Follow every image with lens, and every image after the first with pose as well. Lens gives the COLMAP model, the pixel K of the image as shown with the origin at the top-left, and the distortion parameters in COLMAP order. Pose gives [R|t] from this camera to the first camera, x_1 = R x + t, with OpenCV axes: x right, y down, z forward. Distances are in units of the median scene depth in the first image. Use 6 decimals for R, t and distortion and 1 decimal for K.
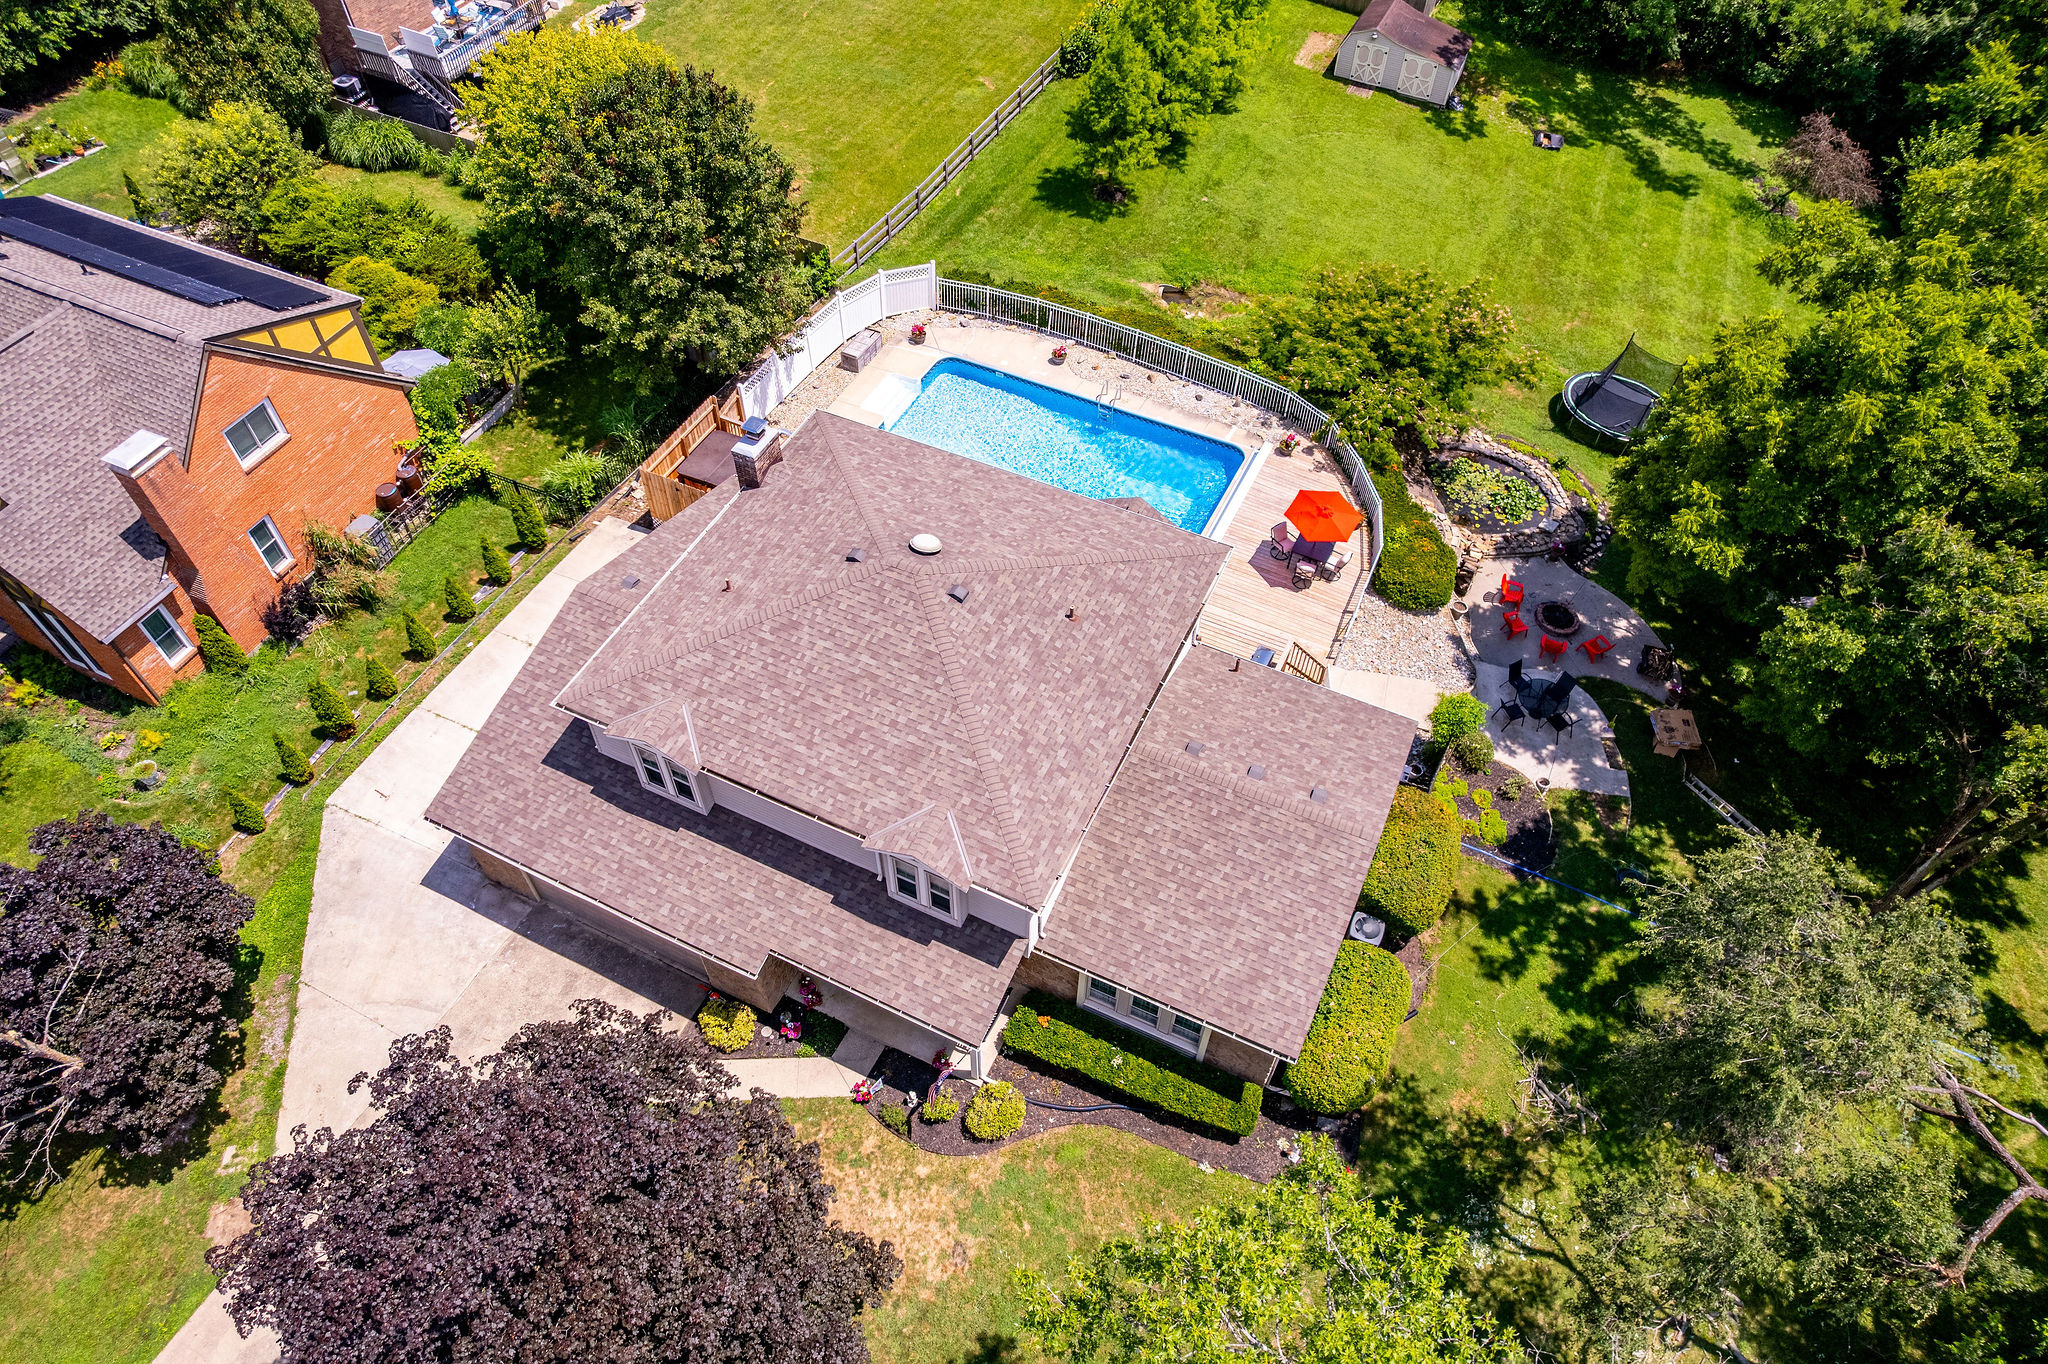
lens RADIAL K [[1307.0, 0, 1040.6], [0, 1307.0, 690.4], [0, 0, 1]] dist [-0.065494, 0.067370]
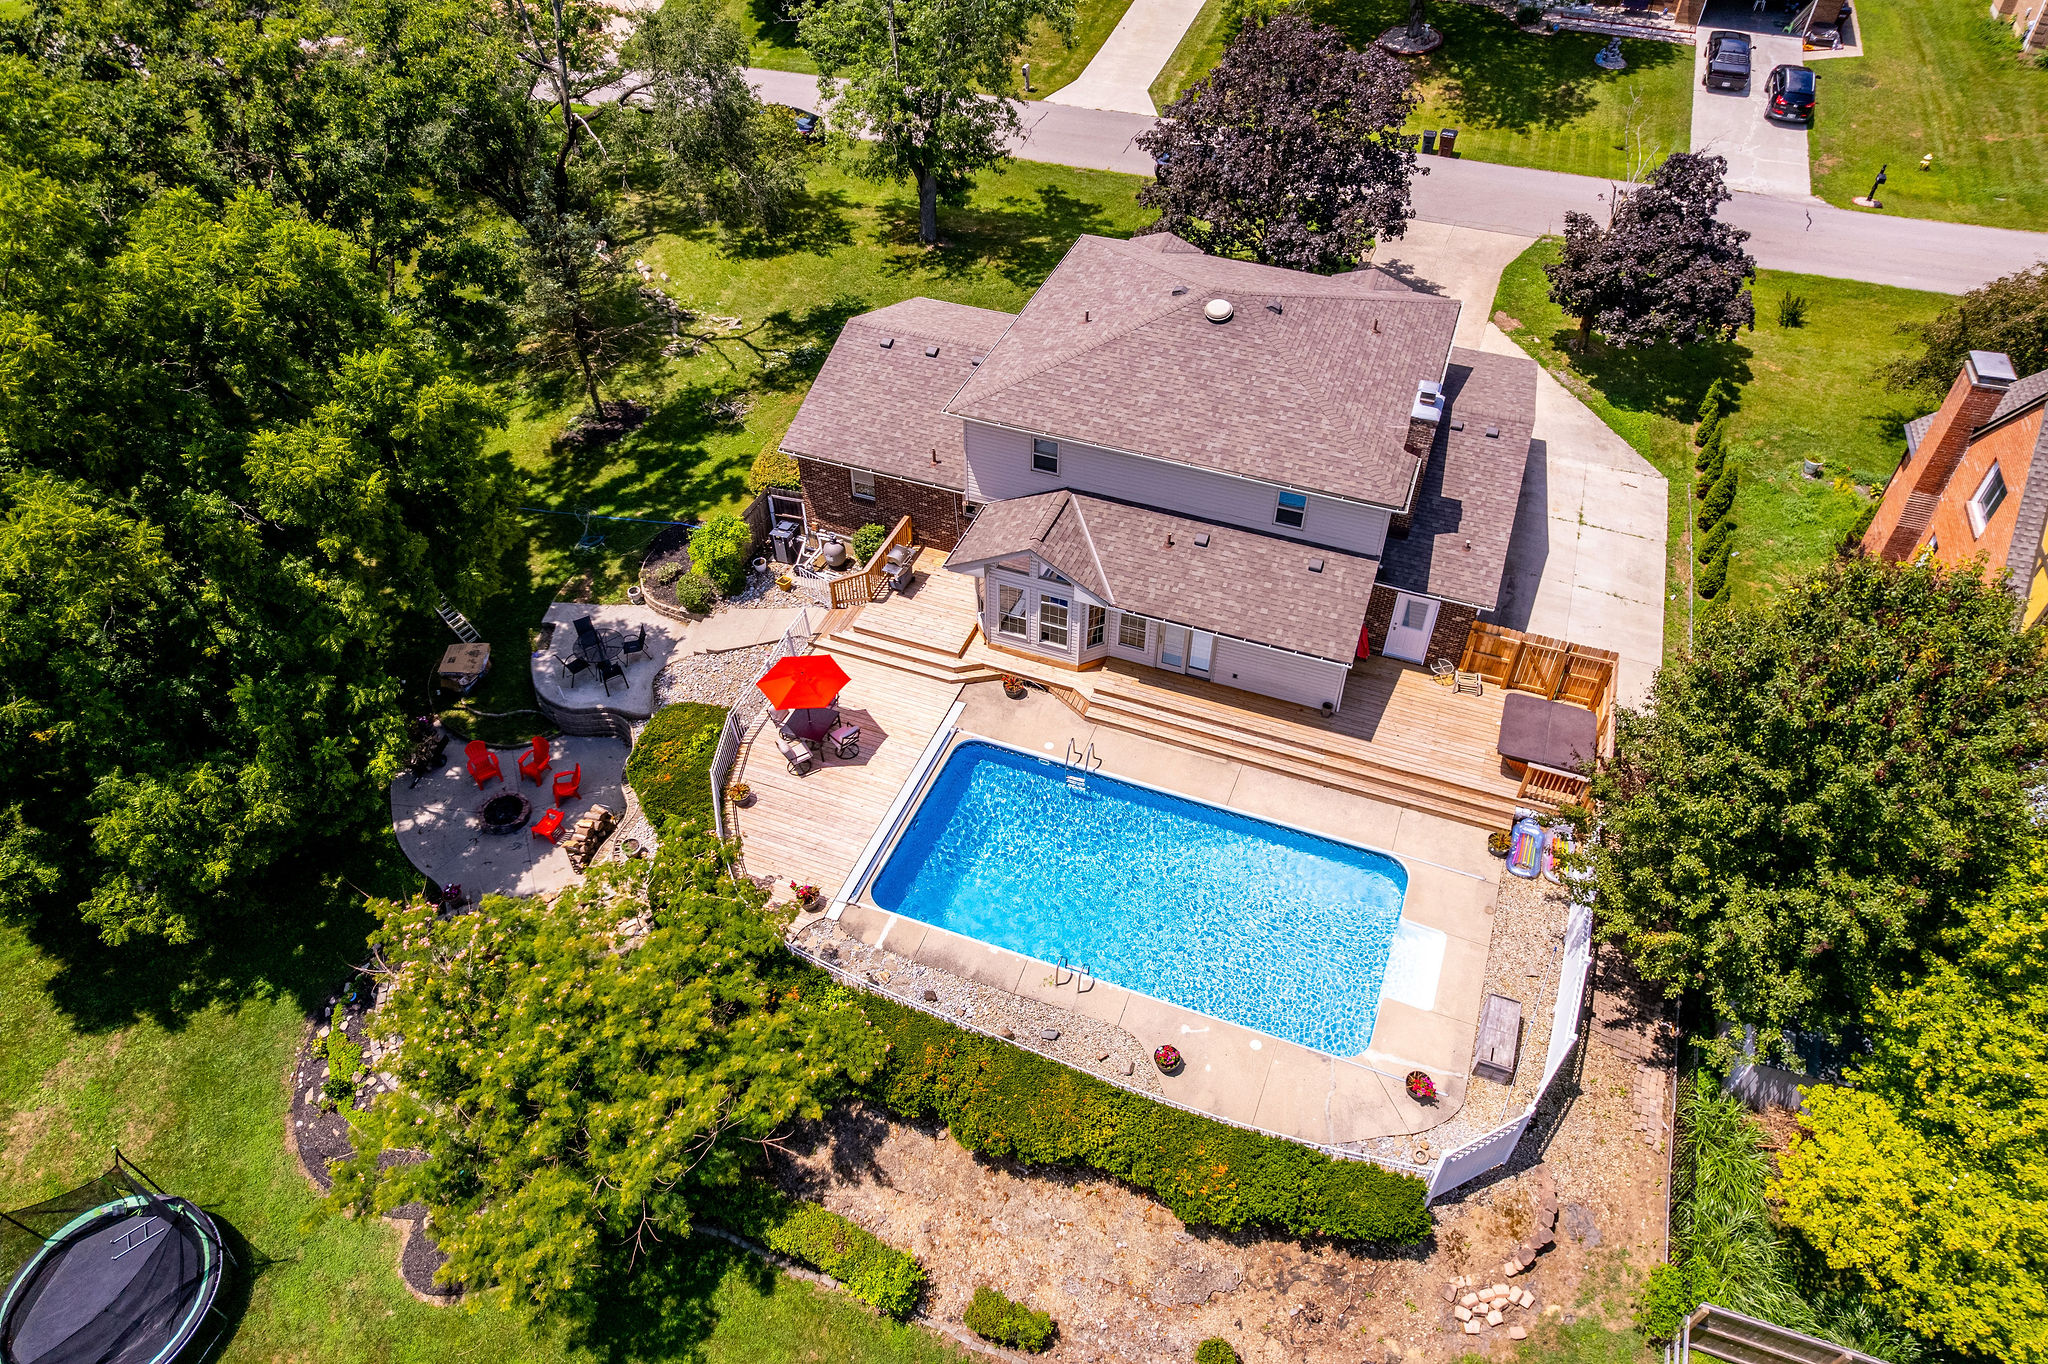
lens RADIAL K [[1321.6, 0, 1035.3], [0, 1321.6, 682.1], [0, 0, 1]] dist [-0.077377, 0.070092]
pose [[-0.996300, 0.039701, -0.076225, 0.126059], [-0.079281, -0.082136, 0.993463, -0.919470], [0.033181, 0.995830, 0.084979, 0.877281]]
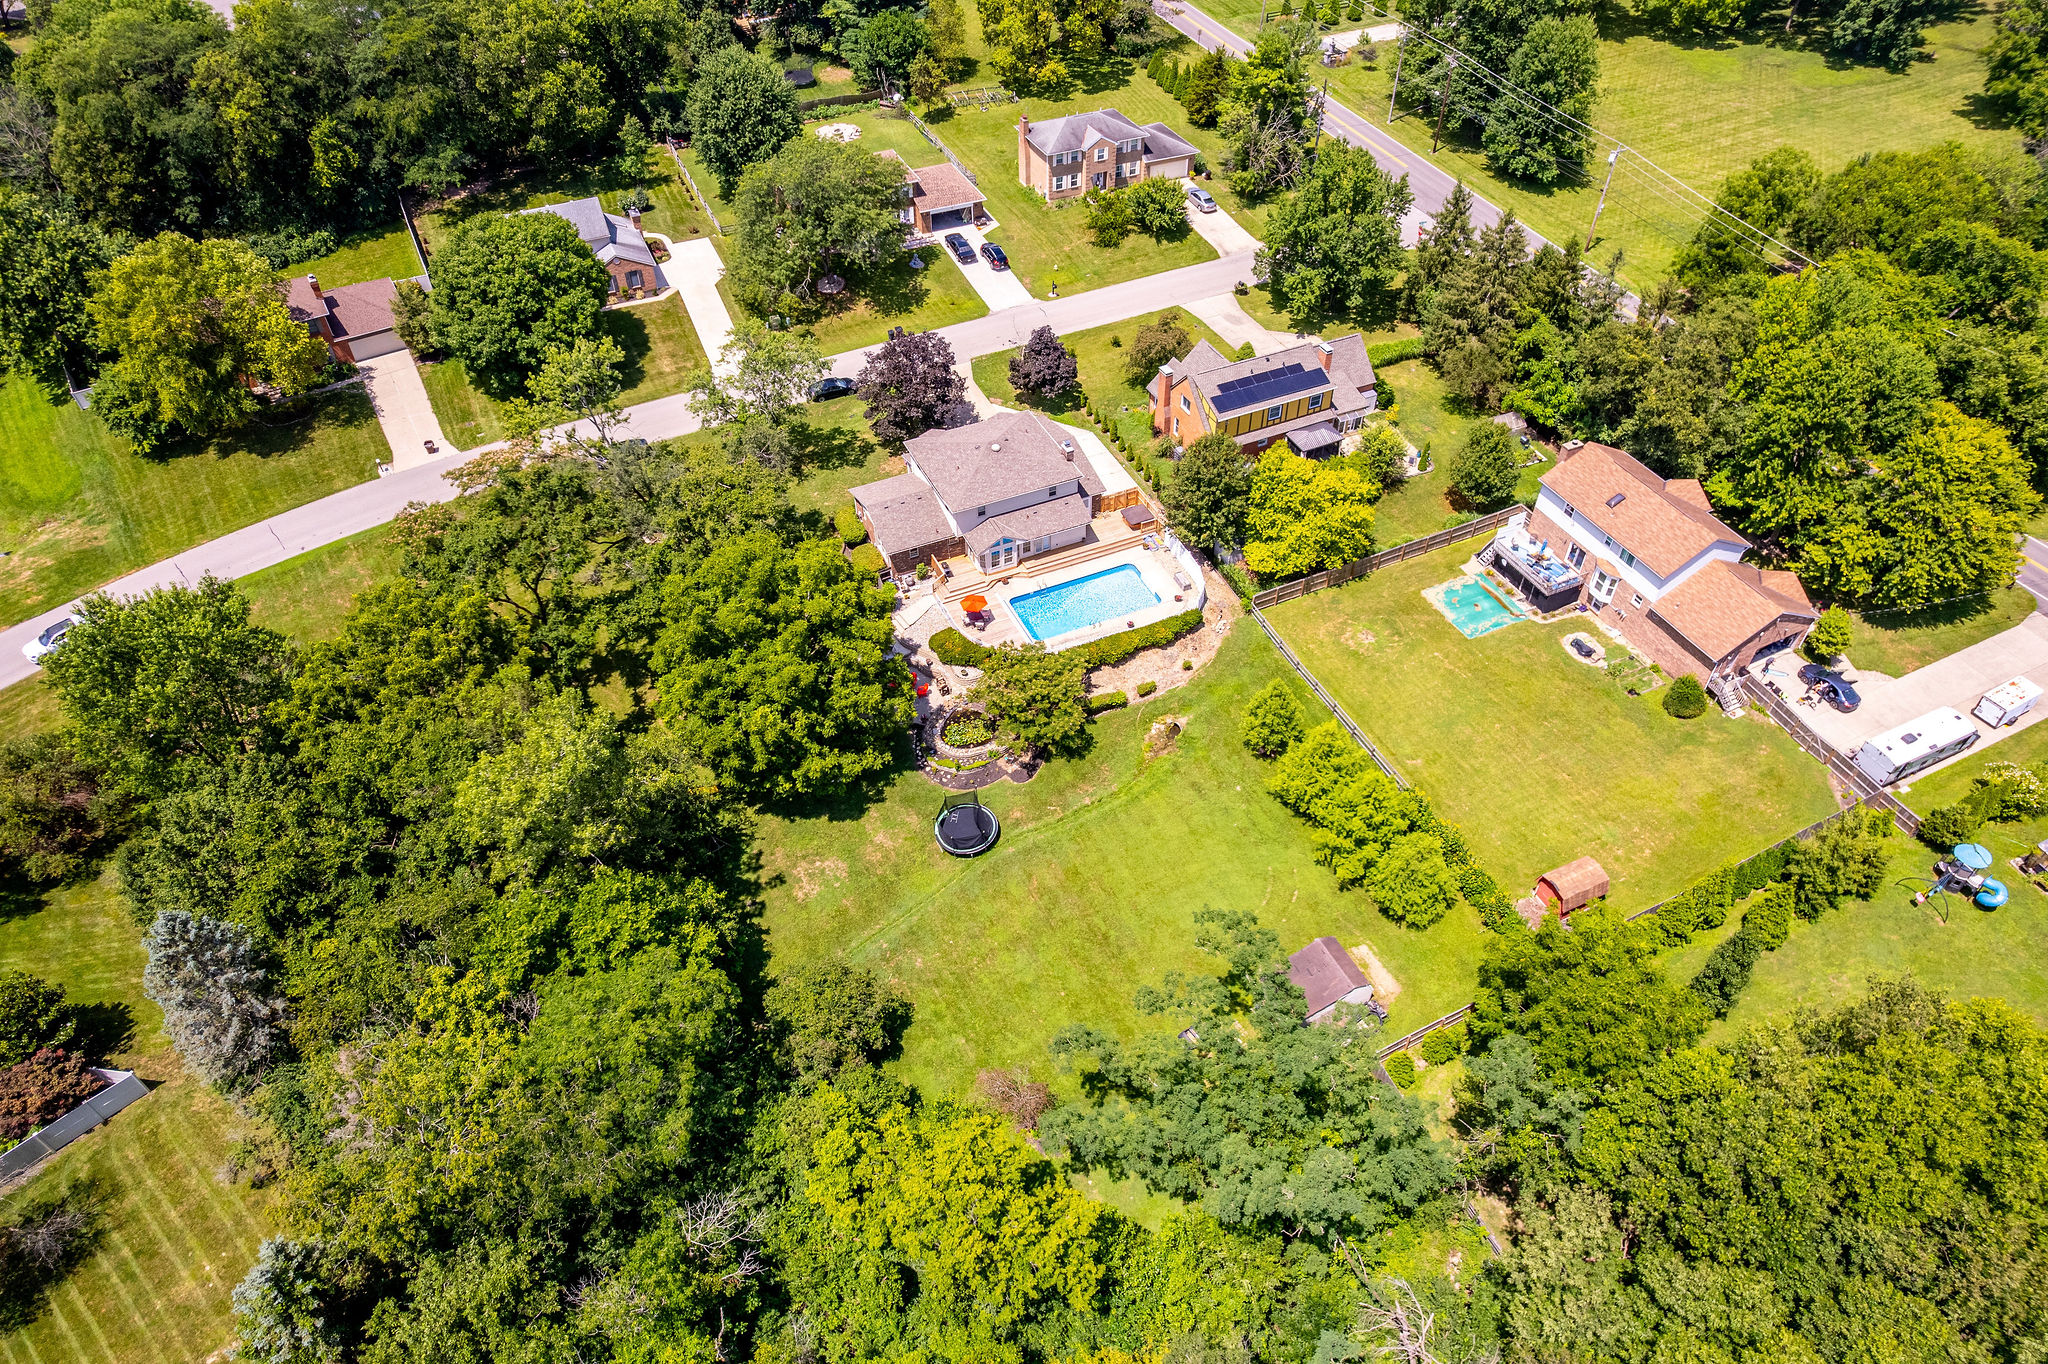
lens RADIAL K [[1321.6, 0, 1035.3], [0, 1321.6, 682.1], [0, 0, 1]] dist [-0.077377, 0.070092]
pose [[-0.642912, 0.528000, -0.554870, 1.623579], [-0.600810, 0.101682, 0.792899, -2.205937], [0.475071, 0.843135, 0.251855, 0.481568]]
